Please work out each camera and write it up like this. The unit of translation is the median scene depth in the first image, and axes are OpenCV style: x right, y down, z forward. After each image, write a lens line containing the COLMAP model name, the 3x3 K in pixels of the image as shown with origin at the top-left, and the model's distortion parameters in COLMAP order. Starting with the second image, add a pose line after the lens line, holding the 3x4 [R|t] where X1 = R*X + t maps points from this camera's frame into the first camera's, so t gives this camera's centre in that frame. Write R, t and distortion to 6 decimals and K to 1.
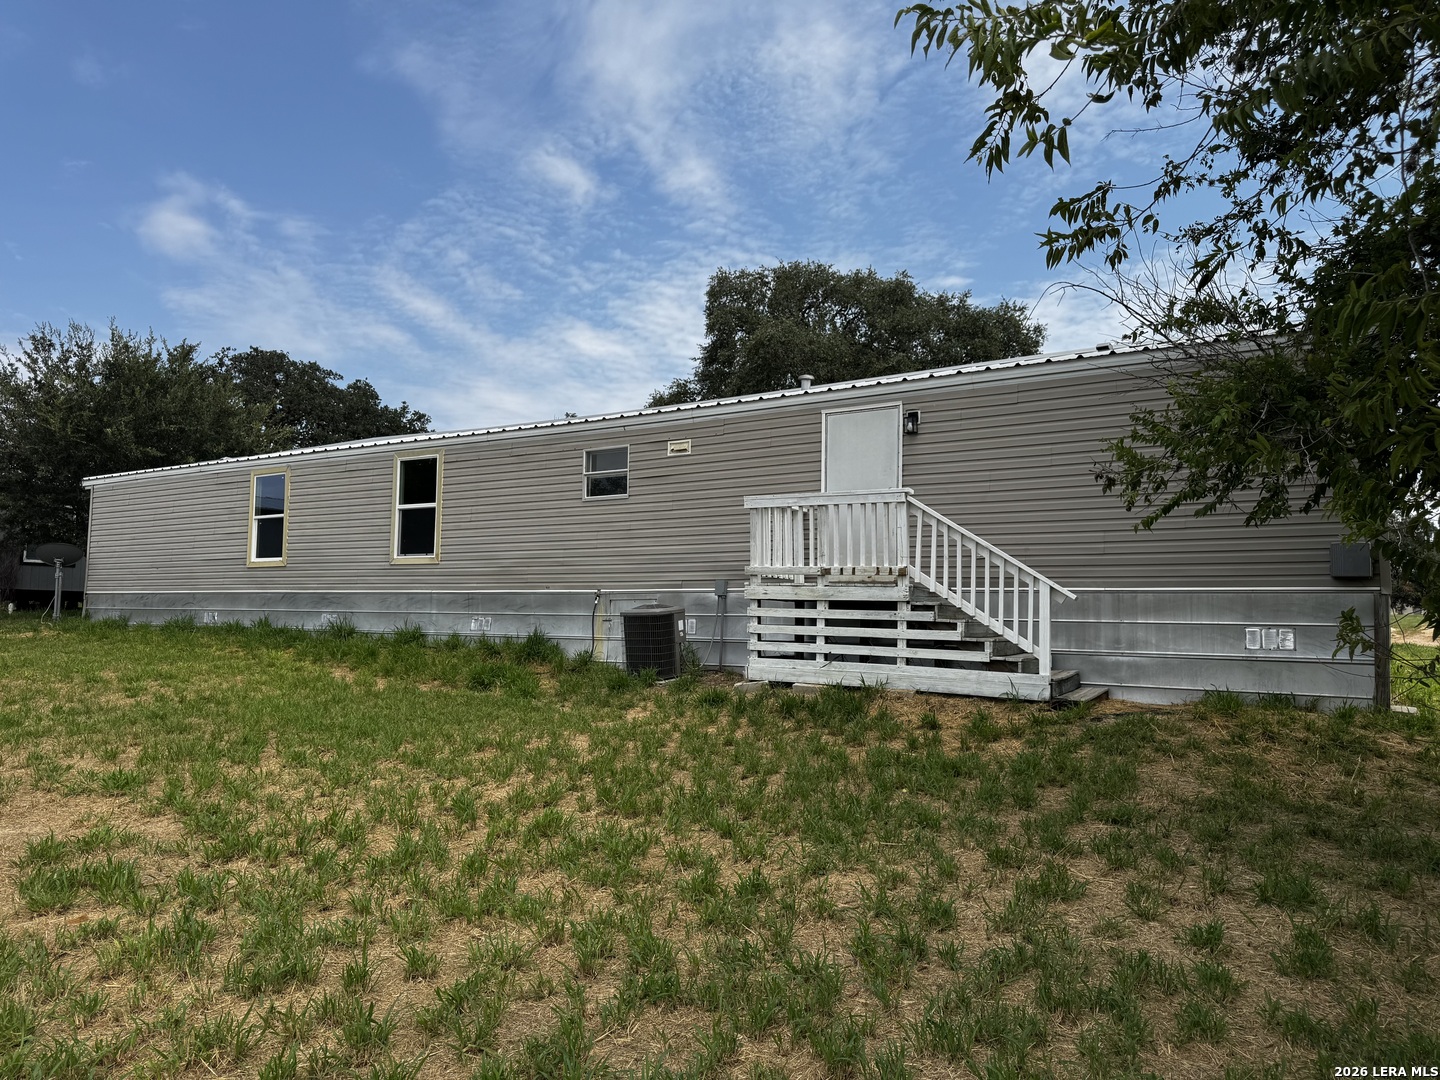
lens RADIAL K [[1011.3, 0, 720.0], [0, 1011.3, 540.0], [0, 0, 1]] dist [0.002578, 0.000135]
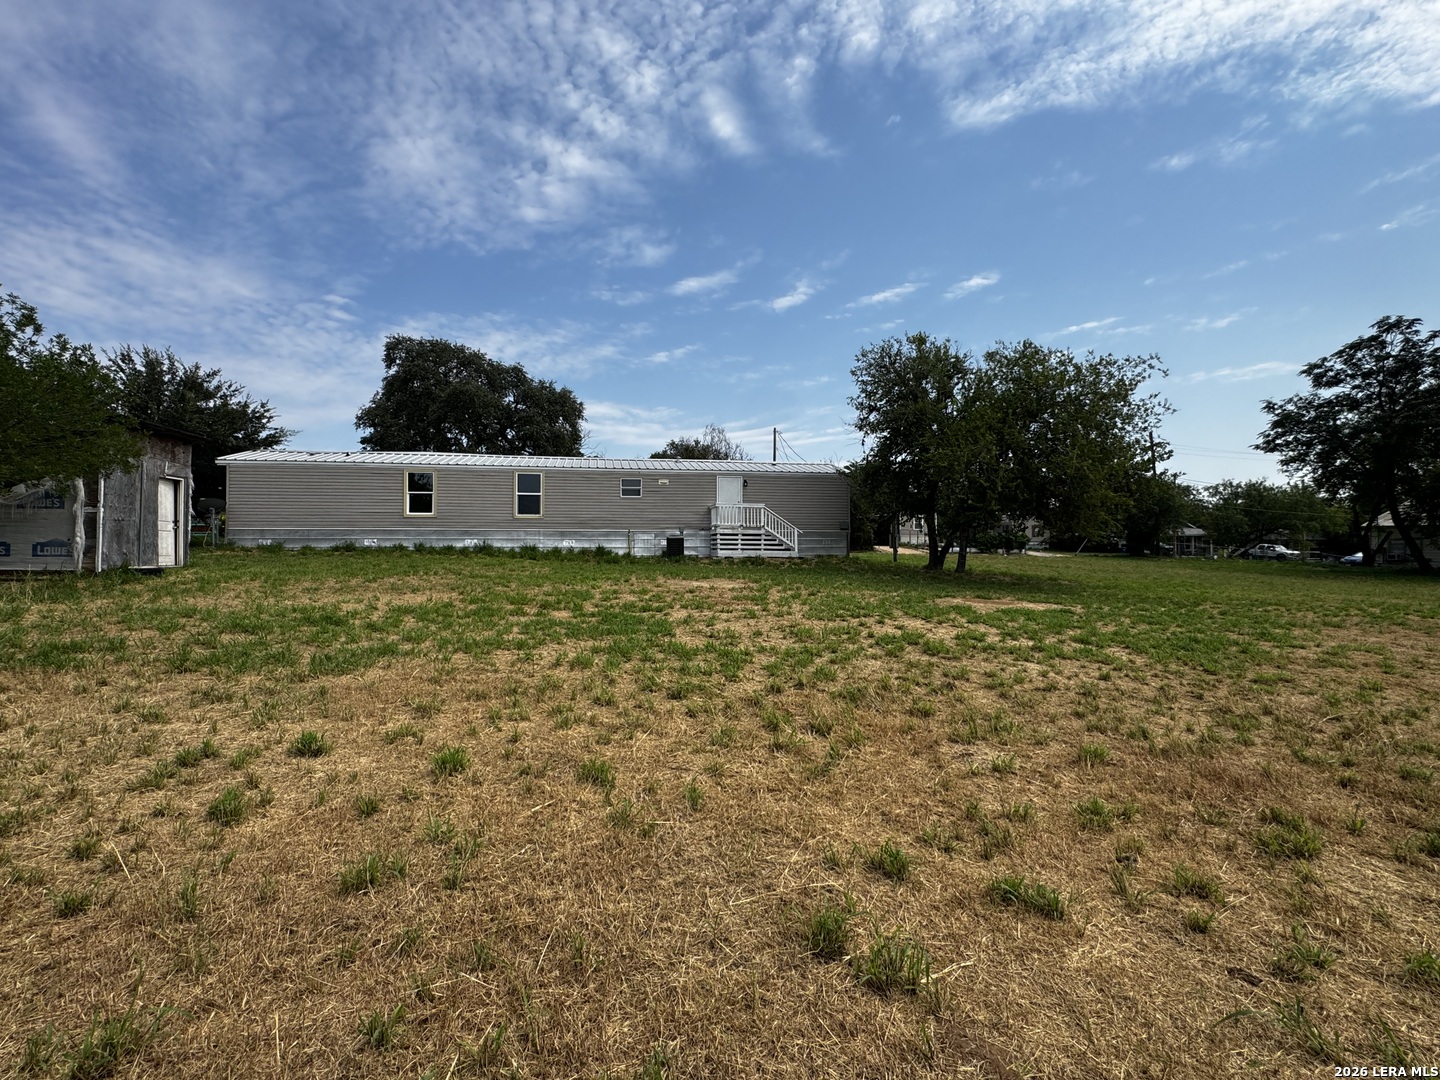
lens RADIAL K [[629.4, 0, 720.0], [0, 629.4, 540.0], [0, 0, 1]] dist [-0.000489, -0.000027]
pose [[0.720065, -0.005740, 0.693883, -1.153339], [-0.040269, 0.997935, 0.050044, -0.020496], [-0.692737, -0.063977, 0.718347, -0.429164]]
